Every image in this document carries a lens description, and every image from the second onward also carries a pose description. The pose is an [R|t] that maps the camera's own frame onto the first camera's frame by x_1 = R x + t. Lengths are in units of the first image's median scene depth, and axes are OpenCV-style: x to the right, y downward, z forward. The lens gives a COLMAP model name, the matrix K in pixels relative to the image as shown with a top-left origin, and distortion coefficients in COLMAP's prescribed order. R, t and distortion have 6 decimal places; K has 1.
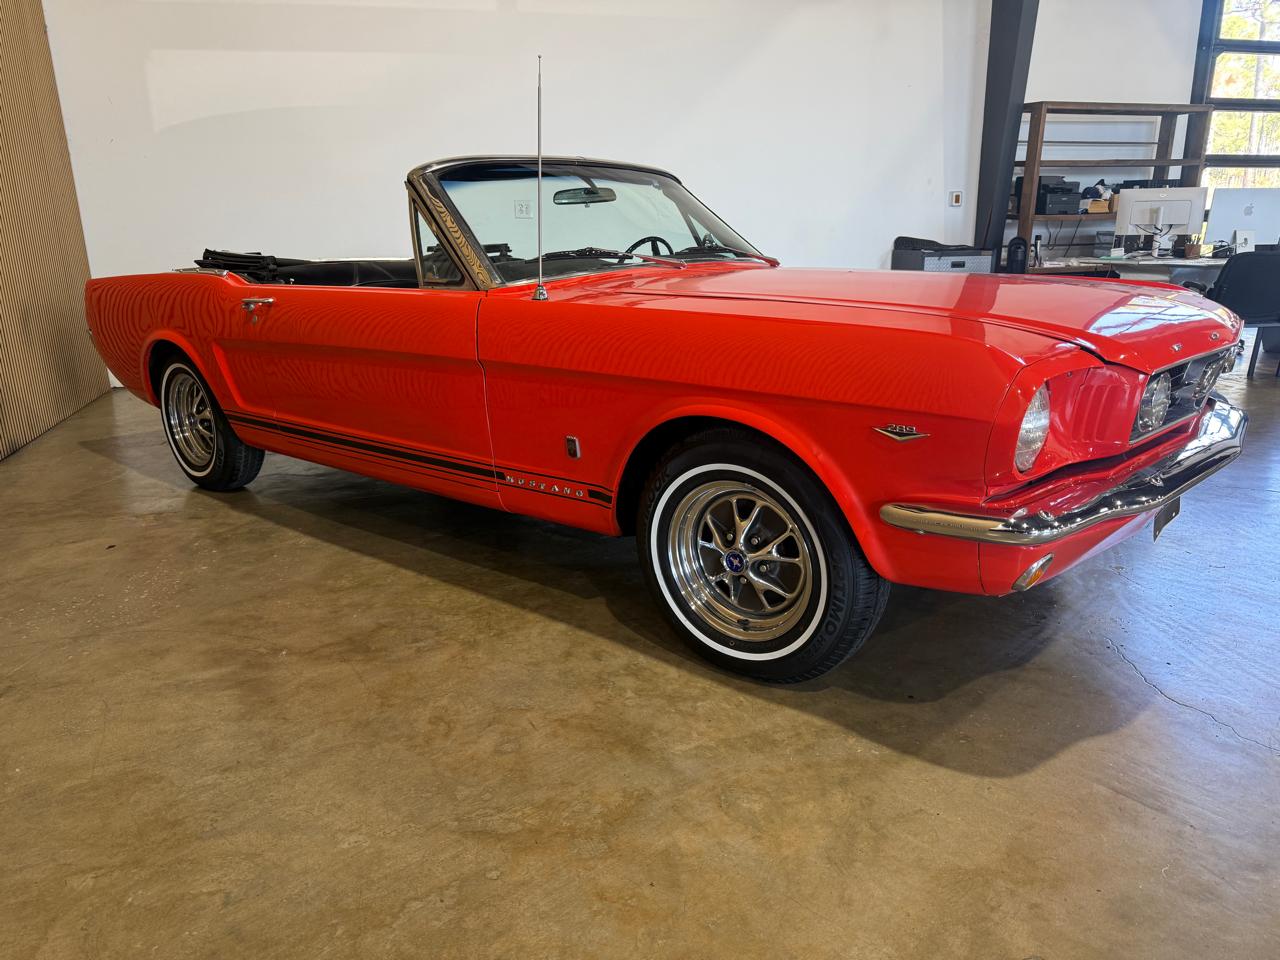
lens RADIAL K [[909.0, 0, 646.2], [0, 909.0, 474.1], [0, 0, 1]] dist [0.057059, -0.073684]
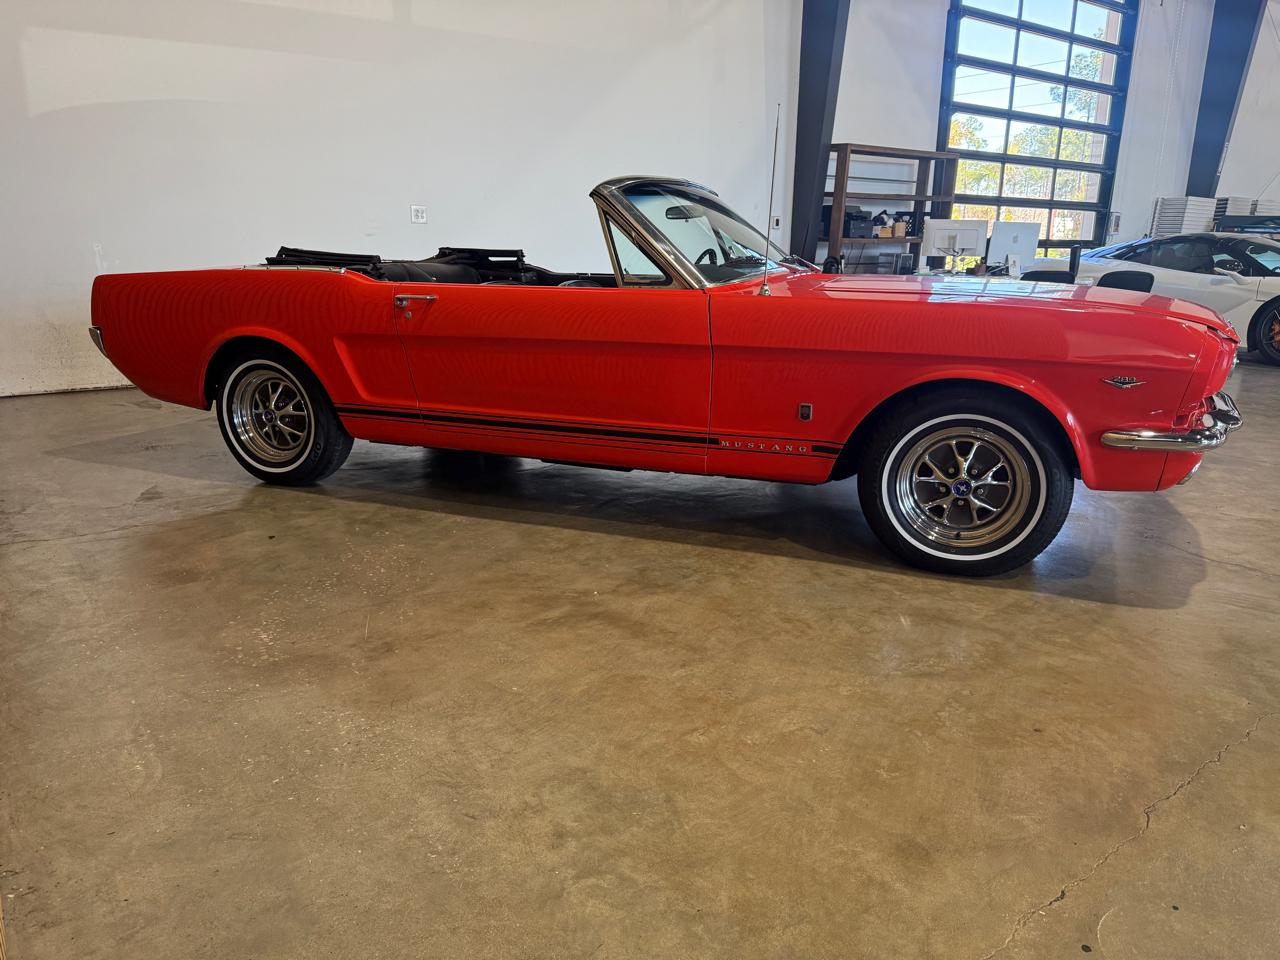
lens RADIAL K [[909.0, 0, 646.6], [0, 909.0, 474.6], [0, 0, 1]] dist [0.057059, -0.073684]
pose [[0.946204, -0.050956, 0.319534, -0.582119], [0.055013, 0.998479, -0.003677, 0.041830], [-0.318861, 0.021058, 0.947568, -0.105923]]
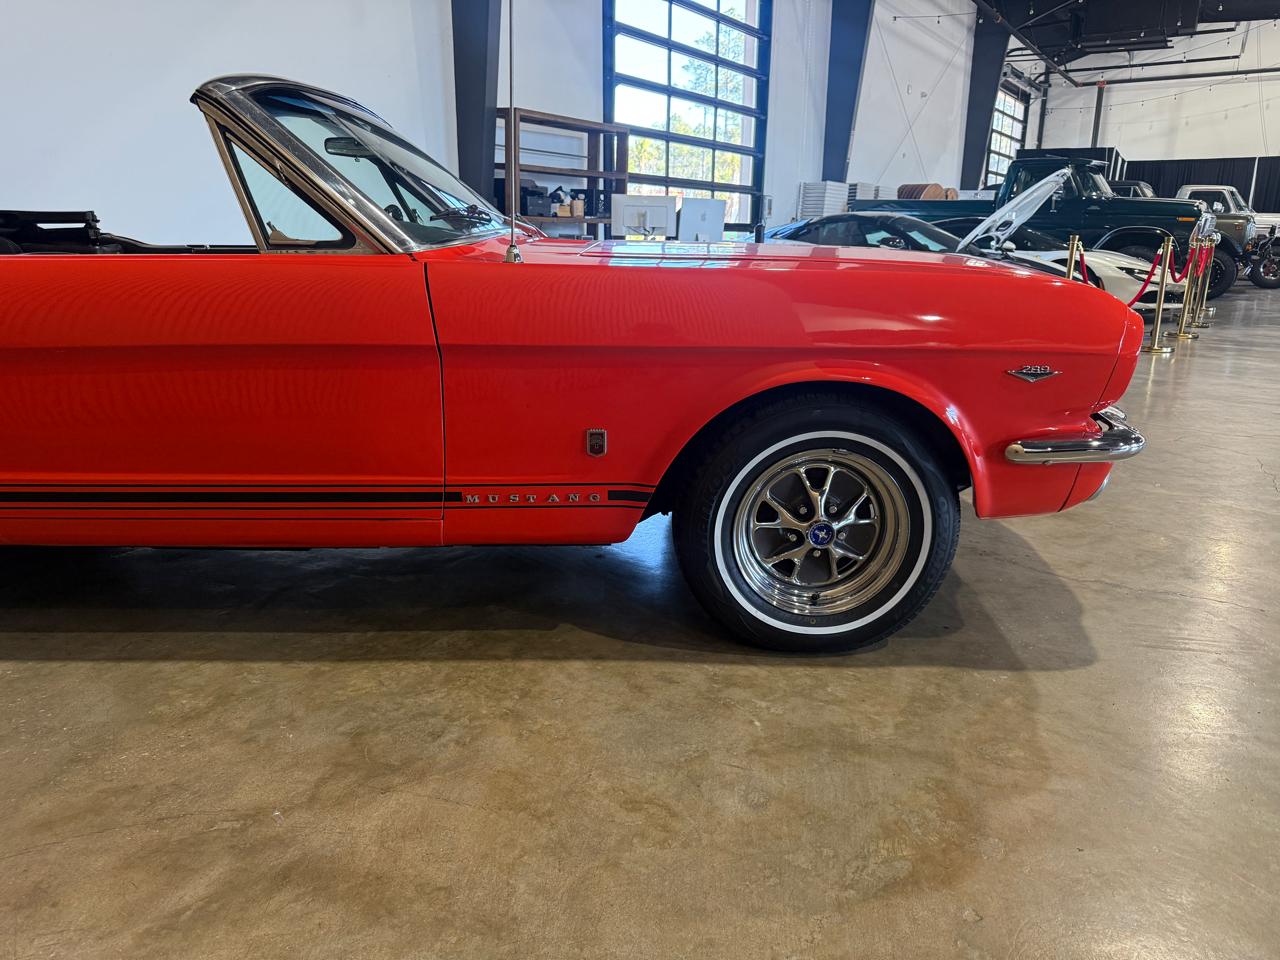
lens RADIAL K [[909.0, 0, 644.7], [0, 909.0, 479.2], [0, 0, 1]] dist [0.057059, -0.073684]
pose [[0.766544, -0.141583, 0.626390, -0.472127], [0.144106, 0.988442, 0.047069, -0.023871], [-0.625815, 0.054186, 0.778087, 0.277117]]
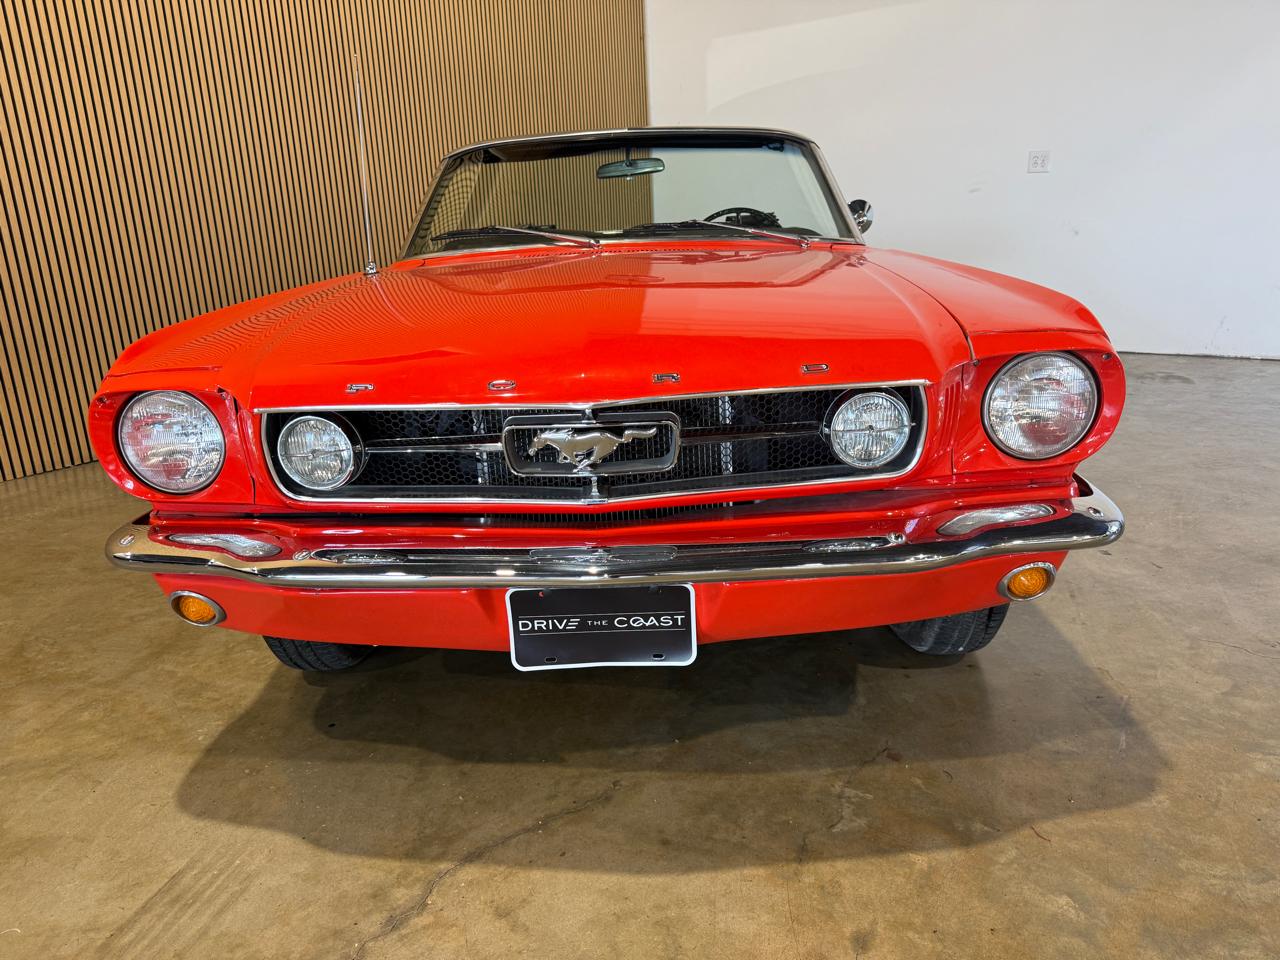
lens RADIAL K [[909.0, 0, 639.8], [0, 909.0, 471.6], [0, 0, 1]] dist [0.057059, -0.073684]
pose [[0.618557, 0.209505, -0.757294, 0.842075], [-0.174443, 0.976361, 0.127625, -0.134577], [0.766131, 0.053162, 0.640482, 0.467948]]
